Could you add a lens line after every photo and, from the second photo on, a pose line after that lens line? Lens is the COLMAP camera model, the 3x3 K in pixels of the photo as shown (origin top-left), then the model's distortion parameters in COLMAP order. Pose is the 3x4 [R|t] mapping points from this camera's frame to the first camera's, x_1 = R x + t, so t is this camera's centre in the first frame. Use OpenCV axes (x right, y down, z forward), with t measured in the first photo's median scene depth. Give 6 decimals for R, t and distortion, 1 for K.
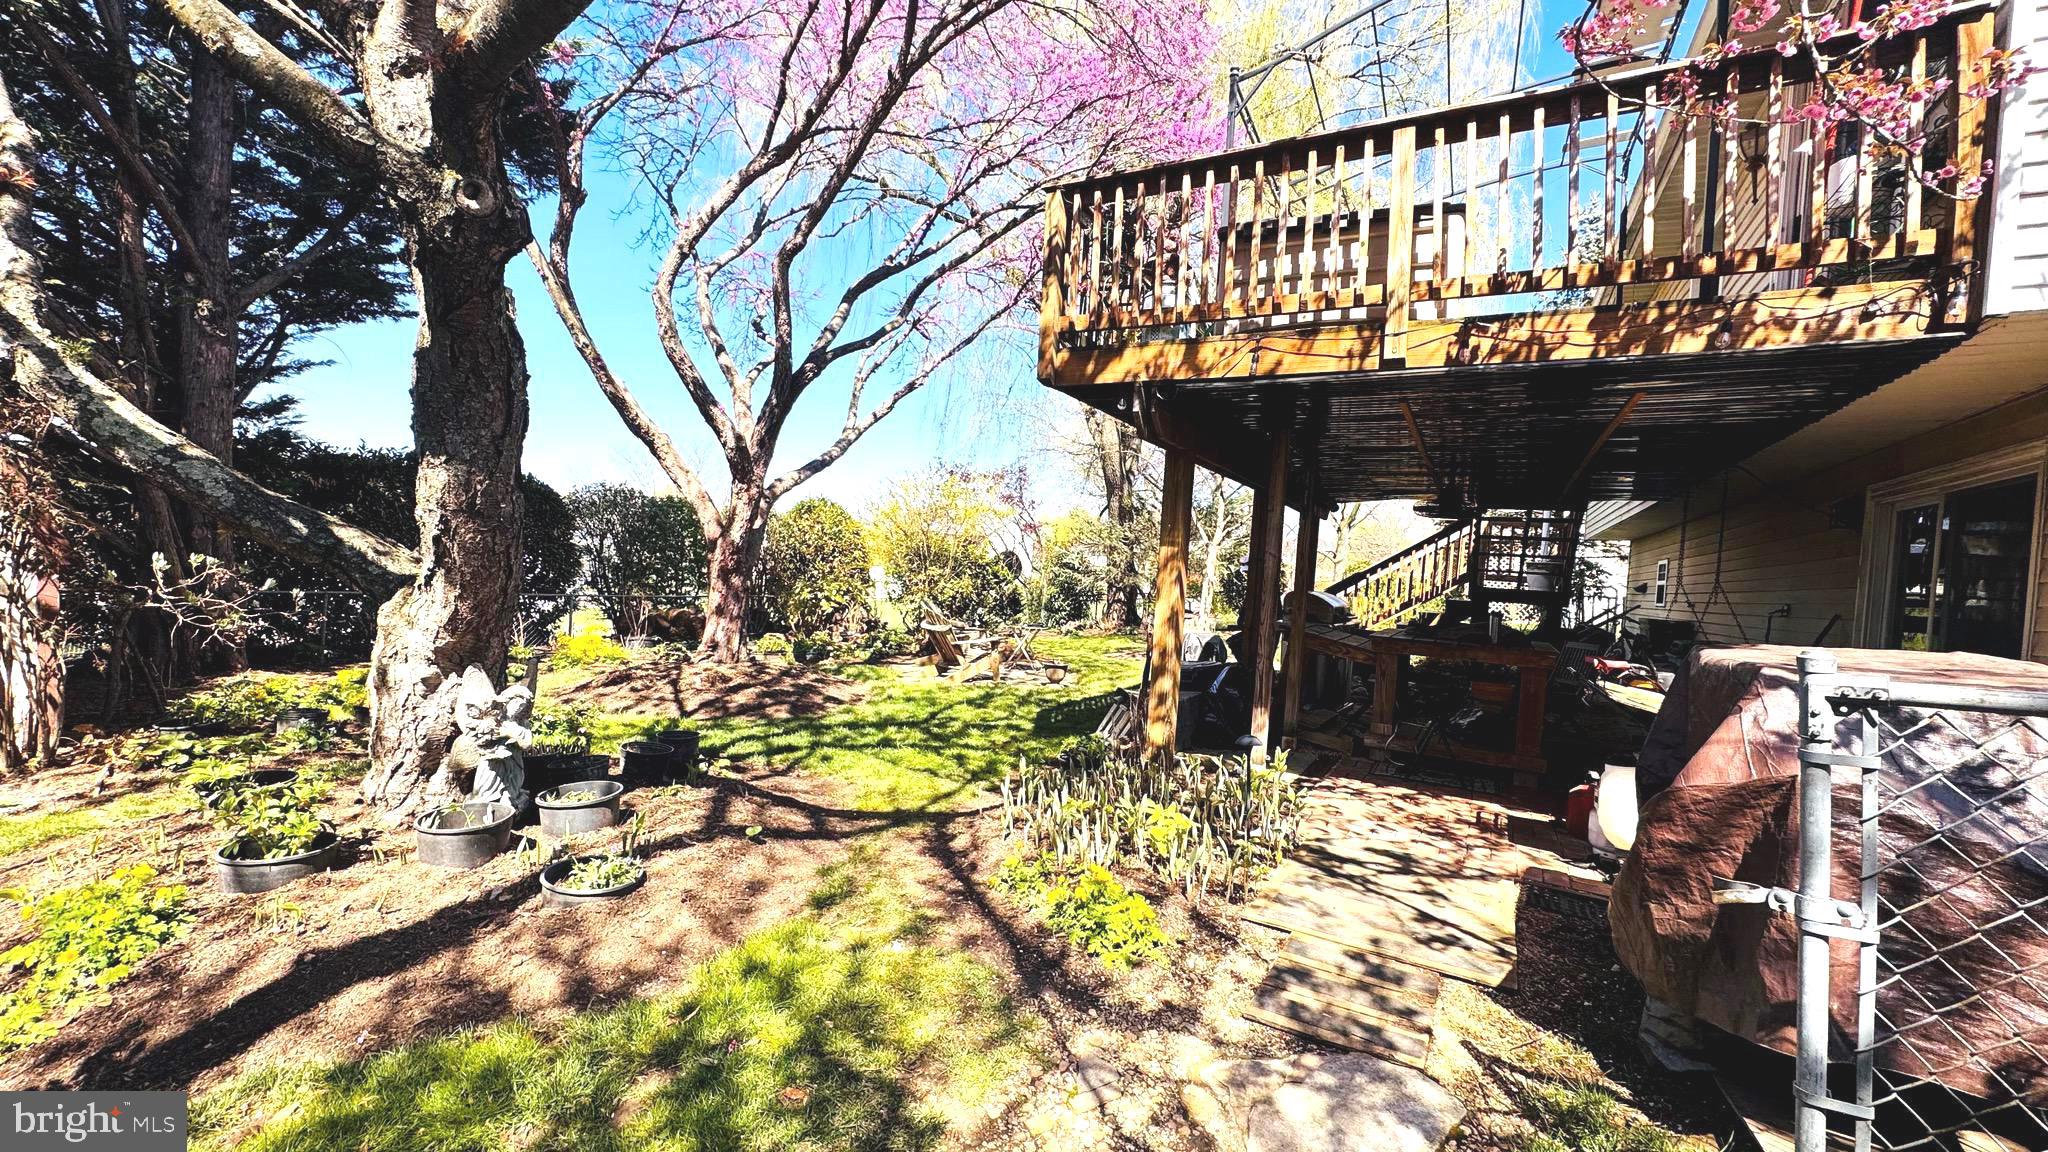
lens RADIAL K [[821.8, 0, 1024.0], [0, 821.8, 576.0], [0, 0, 1]] dist [-0.004301, -0.000091]
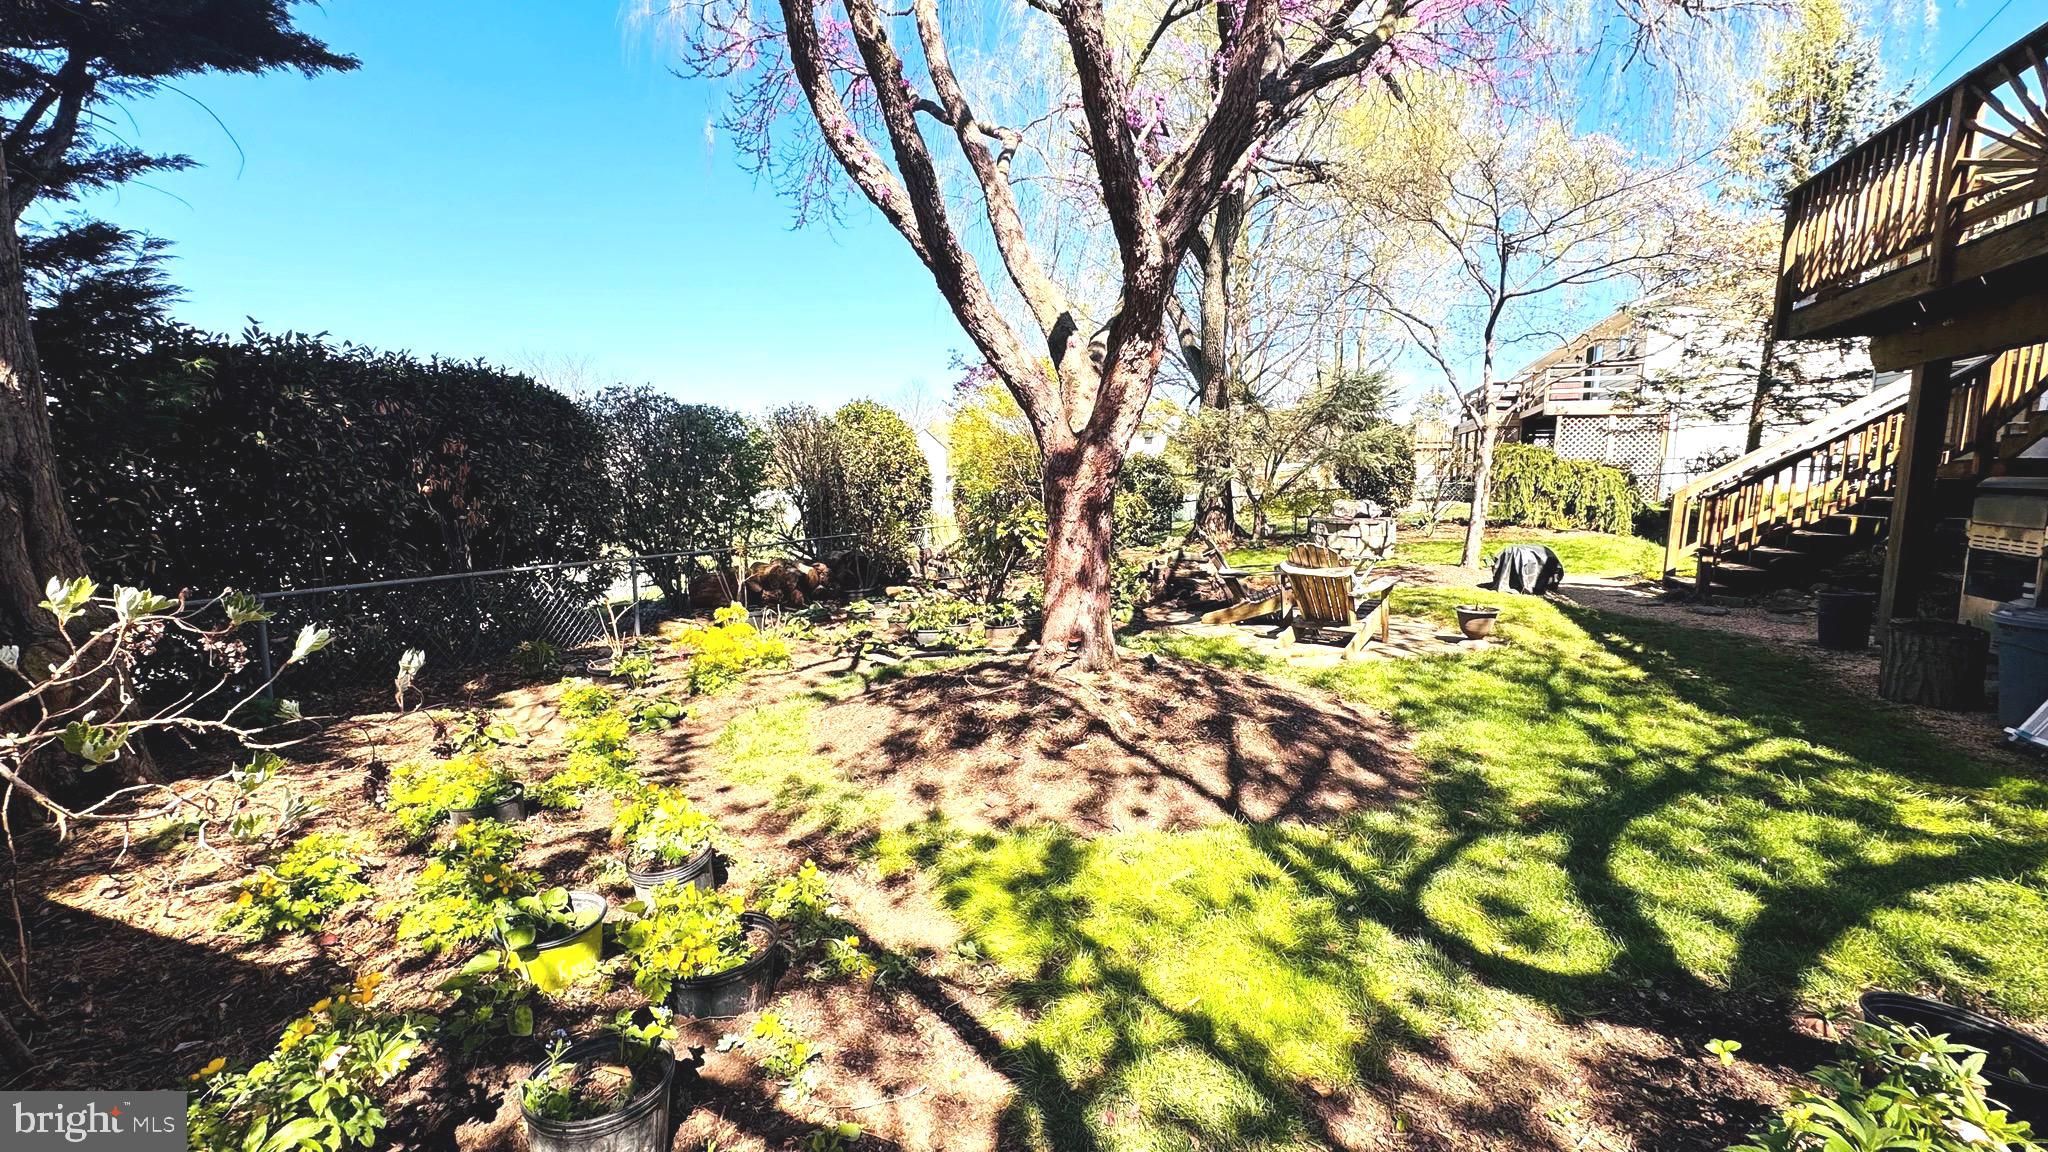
lens RADIAL K [[821.8, 0, 1024.0], [0, 821.8, 576.0], [0, 0, 1]] dist [-0.004301, -0.000091]
pose [[0.987197, -0.079980, 0.138004, -0.426686], [0.064091, 0.991183, 0.115969, -0.023910], [-0.146062, -0.105639, 0.983619, 0.395795]]
